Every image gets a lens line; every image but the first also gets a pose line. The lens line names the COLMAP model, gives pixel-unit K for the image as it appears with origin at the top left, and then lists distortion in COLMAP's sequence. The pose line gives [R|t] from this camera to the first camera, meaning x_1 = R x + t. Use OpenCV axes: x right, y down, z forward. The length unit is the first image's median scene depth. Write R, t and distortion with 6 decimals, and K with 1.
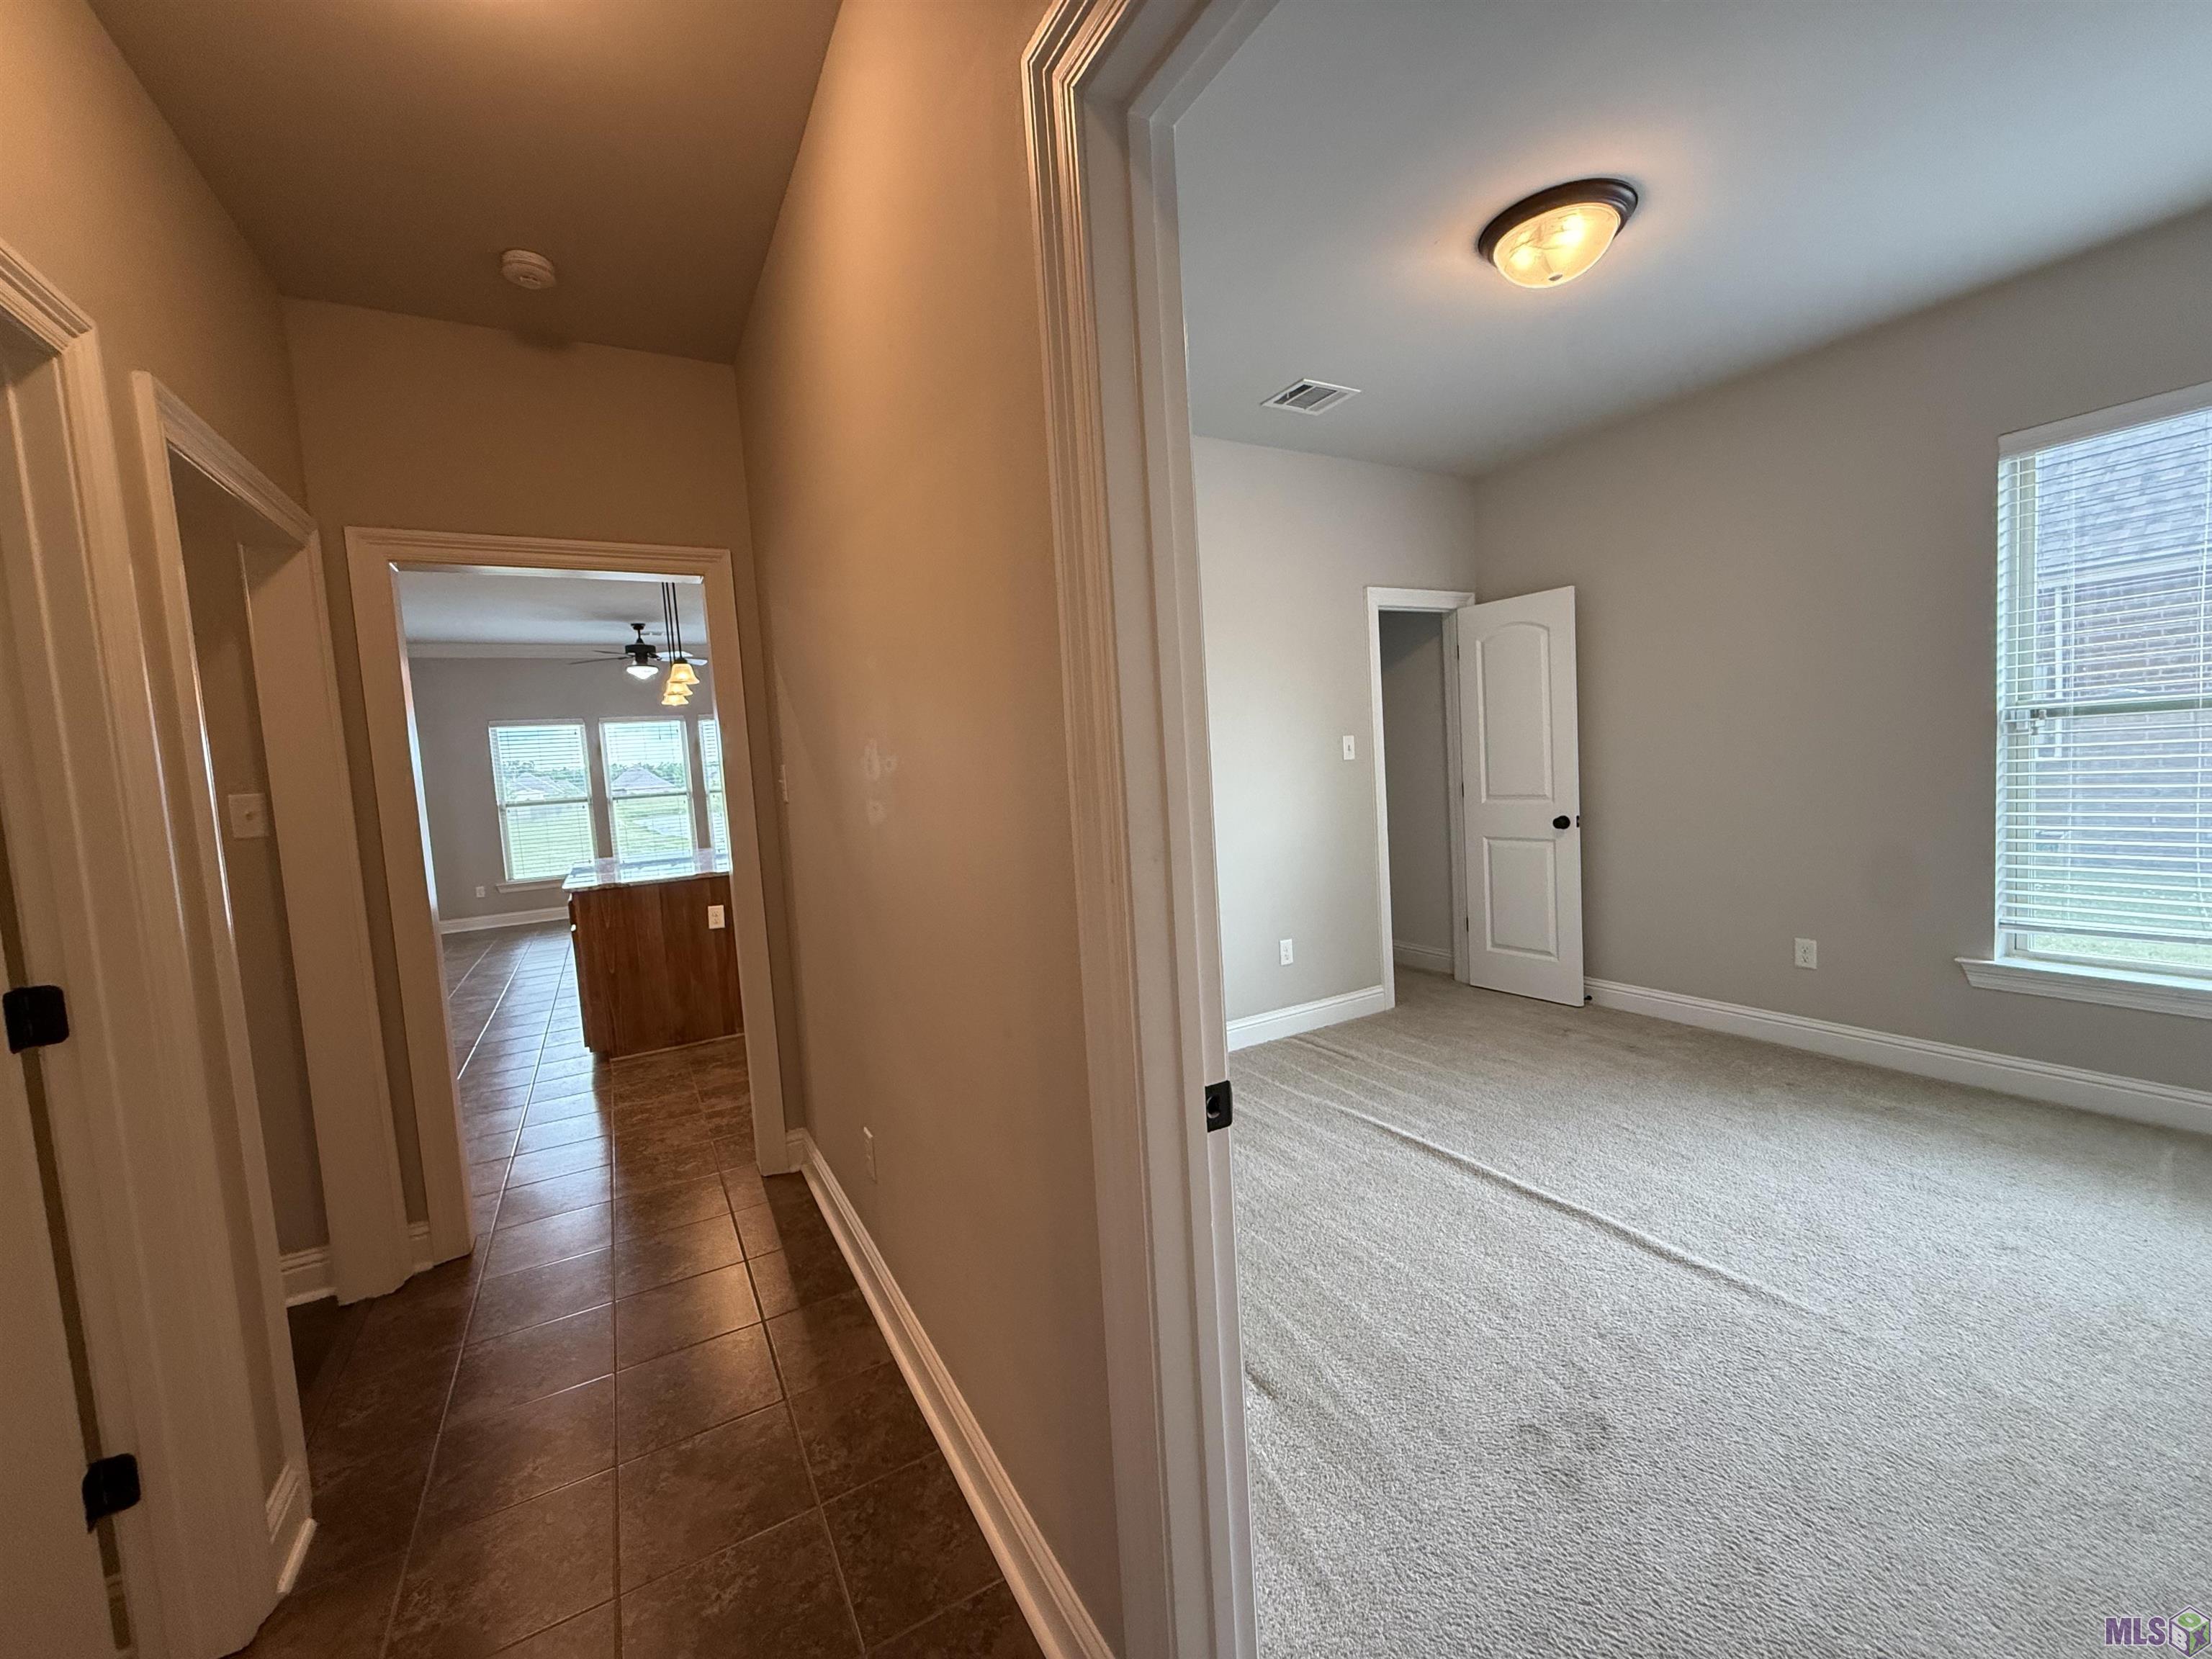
lens RADIAL K [[881.6, 0, 1105.5], [0, 881.6, 827.5], [0, 0, 1]] dist [-0.001673, 0.000258]
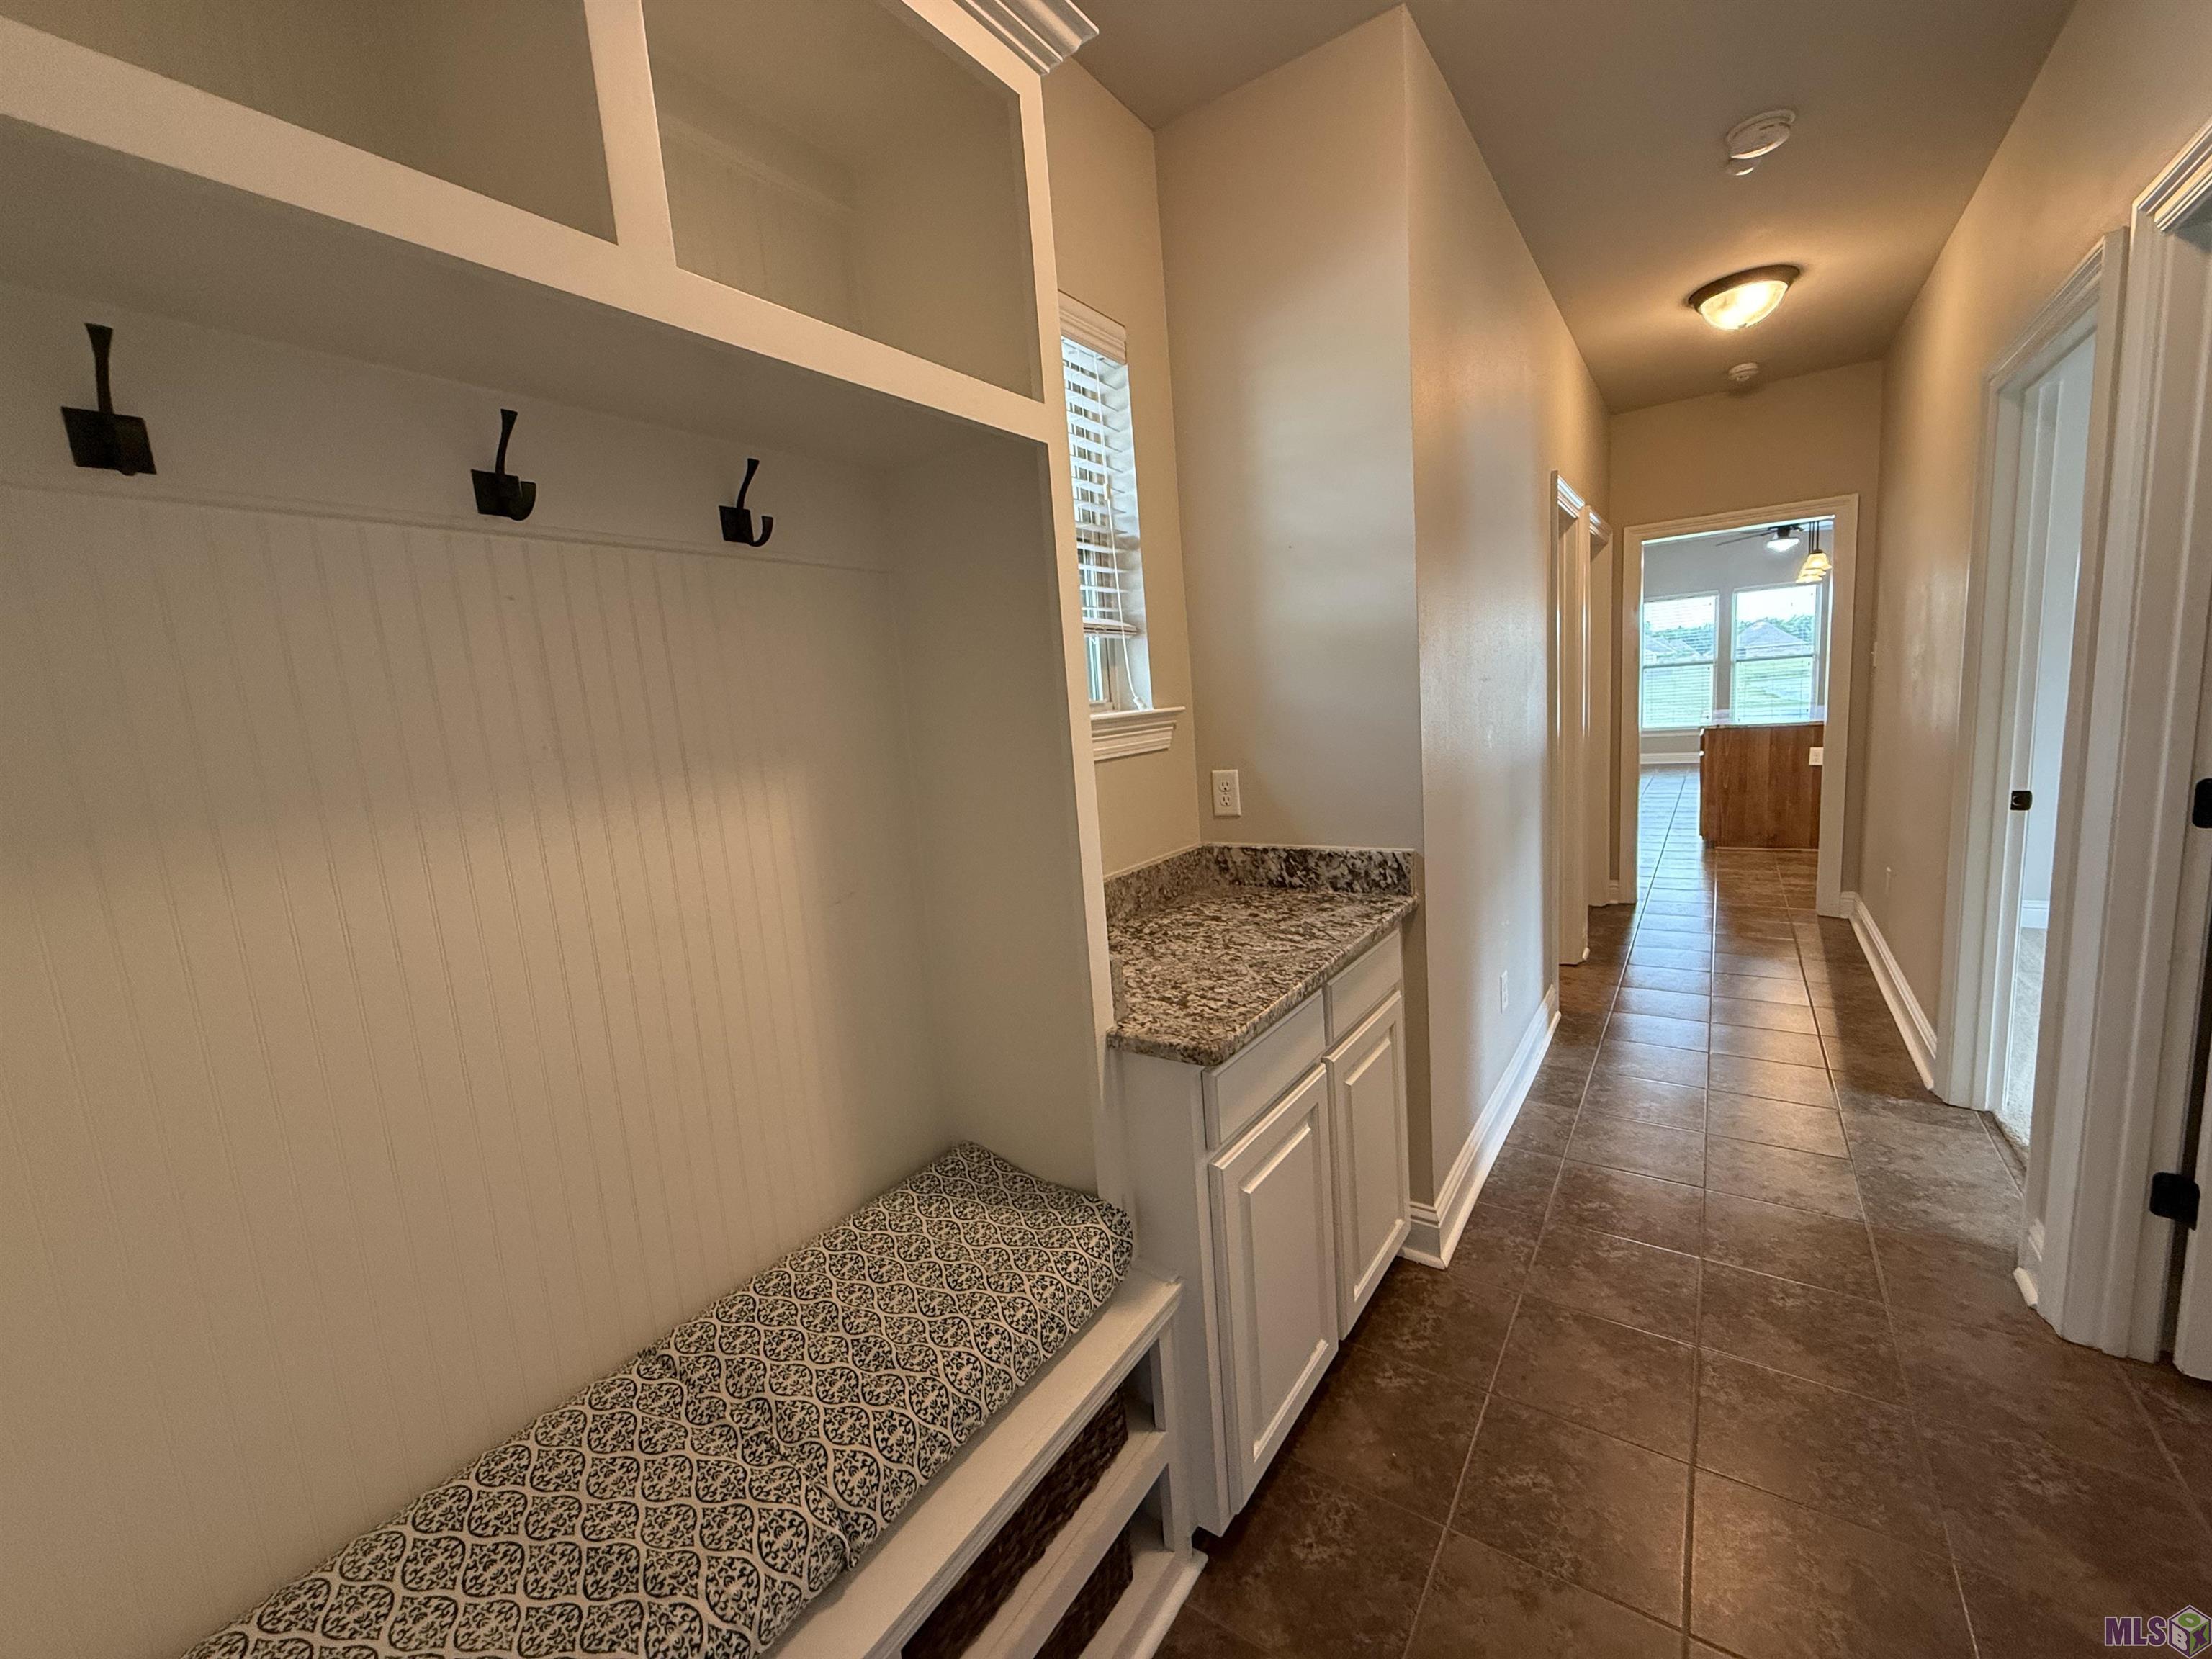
lens RADIAL K [[881.6, 0, 1105.5], [0, 881.6, 827.5], [0, 0, 1]] dist [-0.001673, 0.000258]
pose [[0.438807, 0.160857, -0.884066, 0.264345], [-0.021661, 0.985454, 0.168553, 0.009193], [0.898320, -0.054813, 0.435909, -0.514830]]
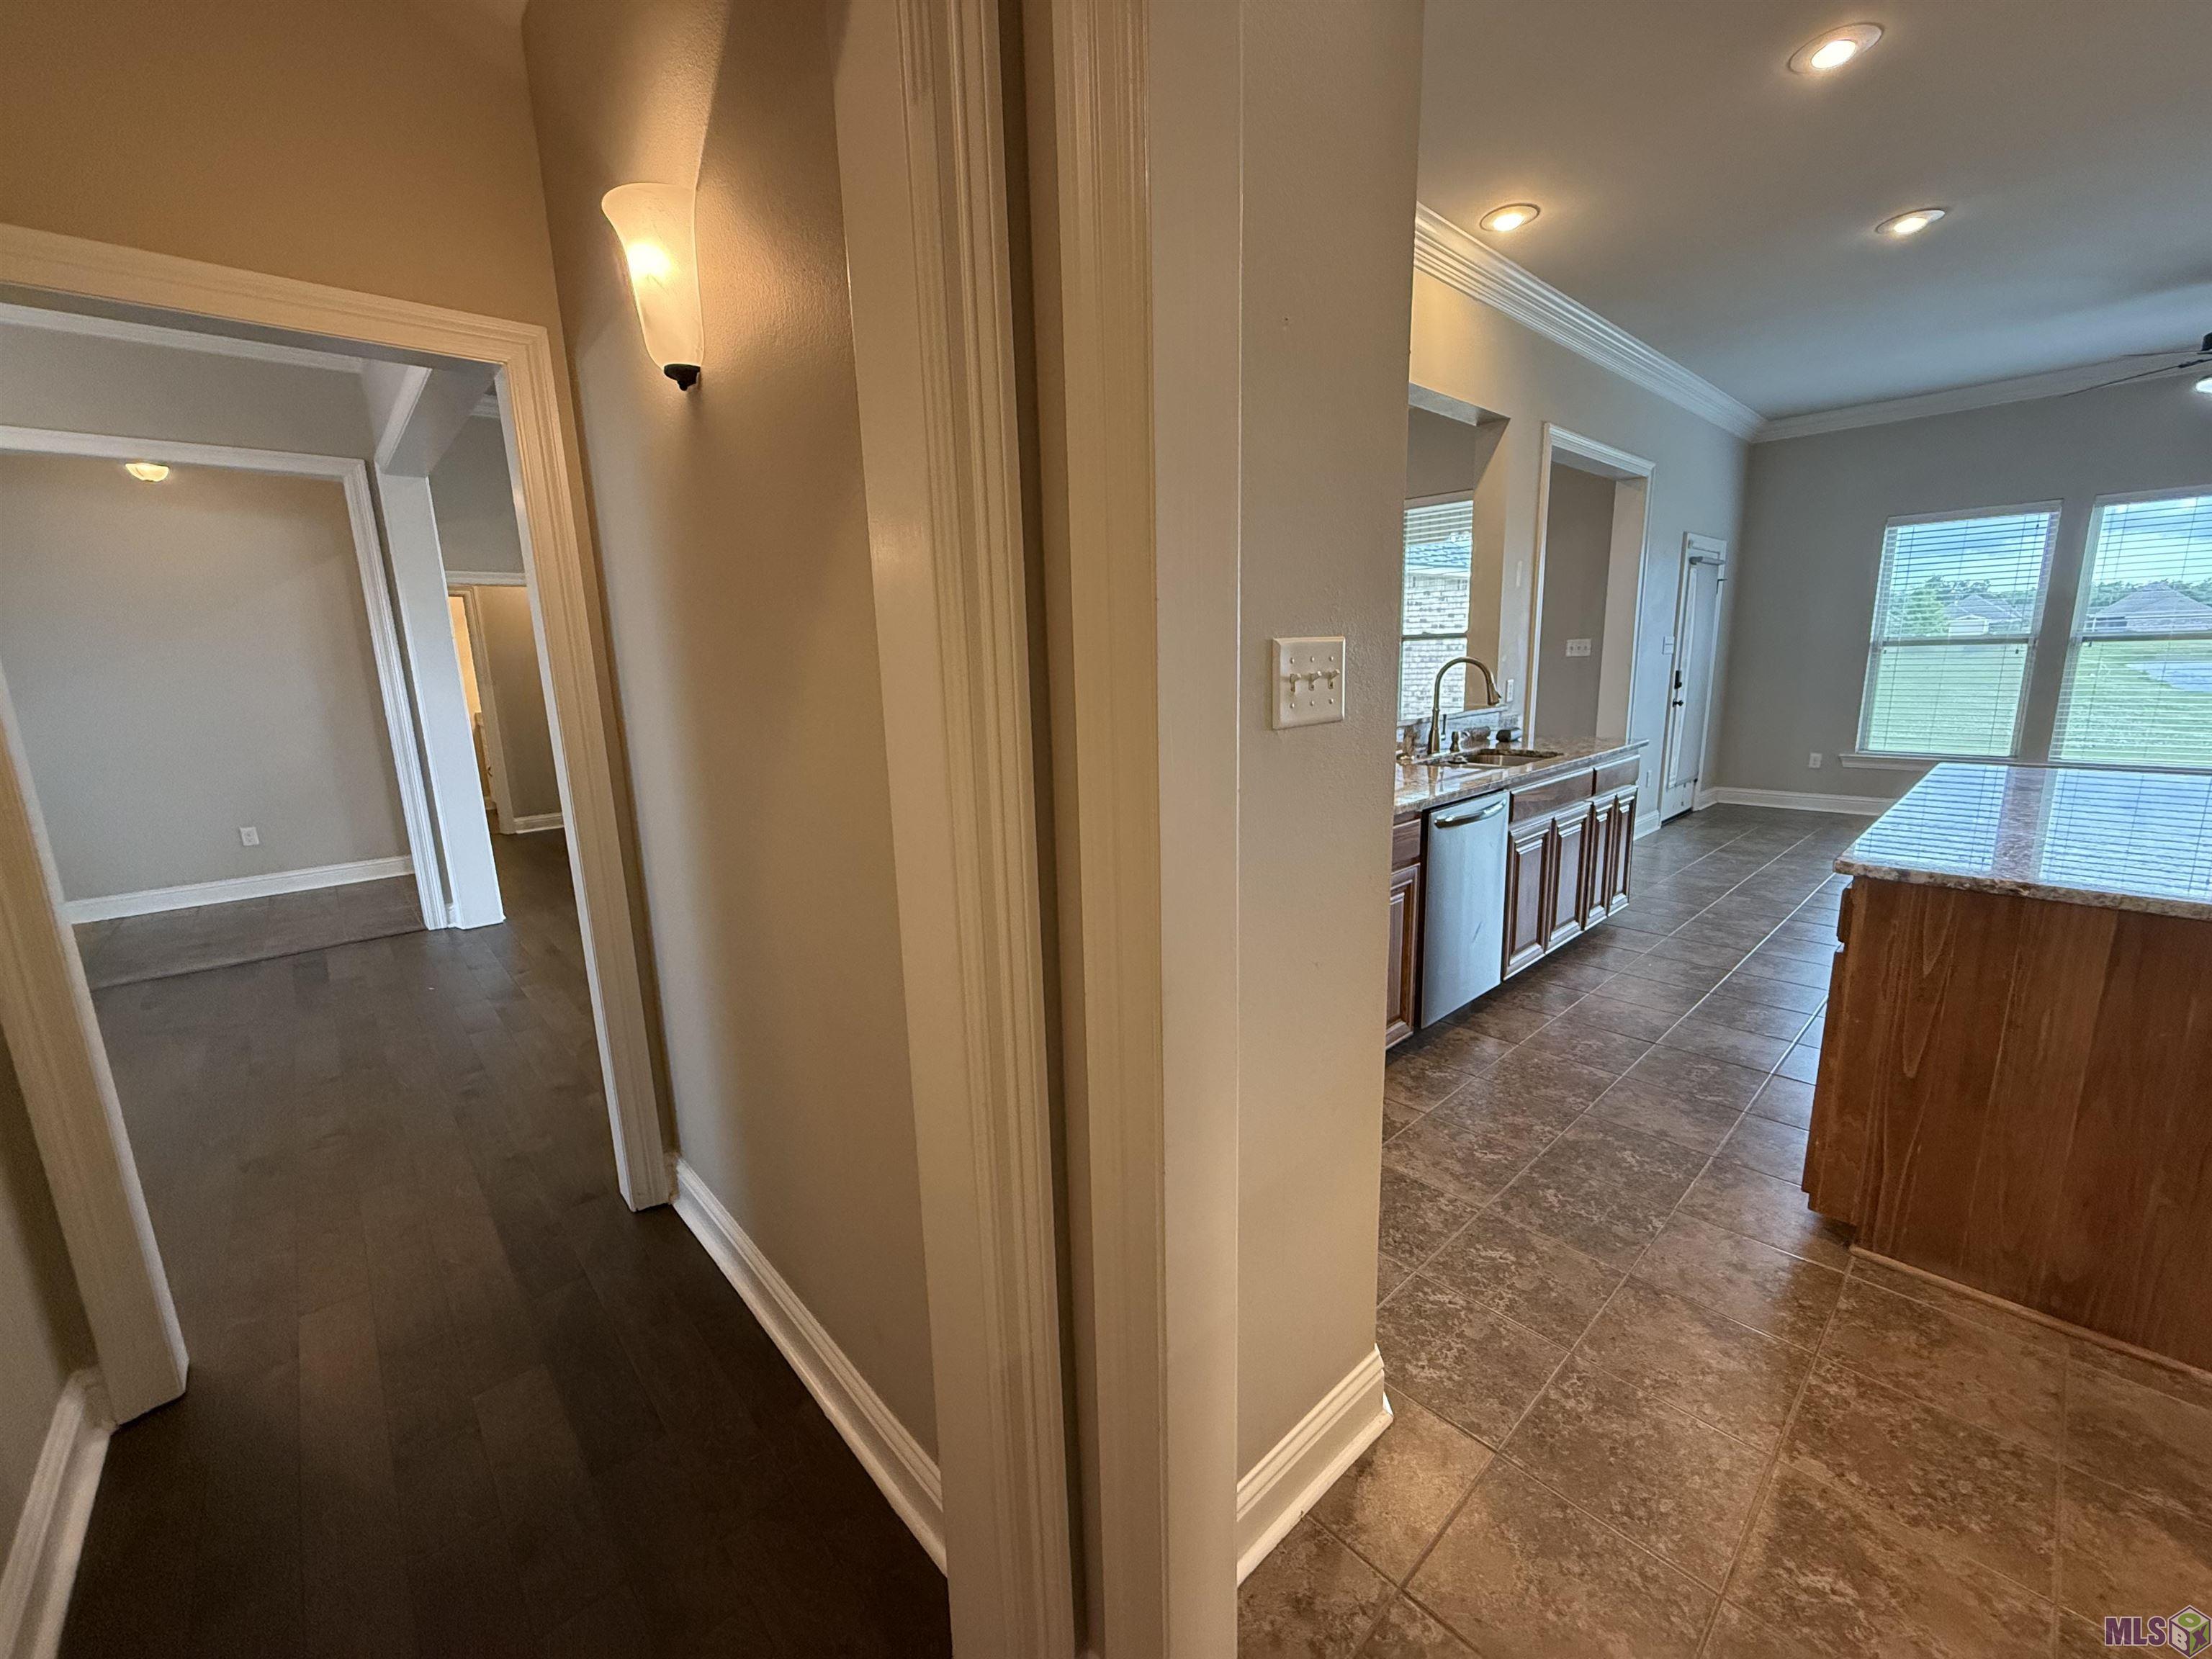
lens RADIAL K [[881.6, 0, 1105.5], [0, 881.6, 827.5], [0, 0, 1]] dist [-0.001673, 0.000258]
pose [[0.224561, 0.242900, -0.943701, -0.266369], [-0.055425, 0.970051, 0.236493, -0.029880], [0.972882, -0.000802, 0.231299, 0.507858]]
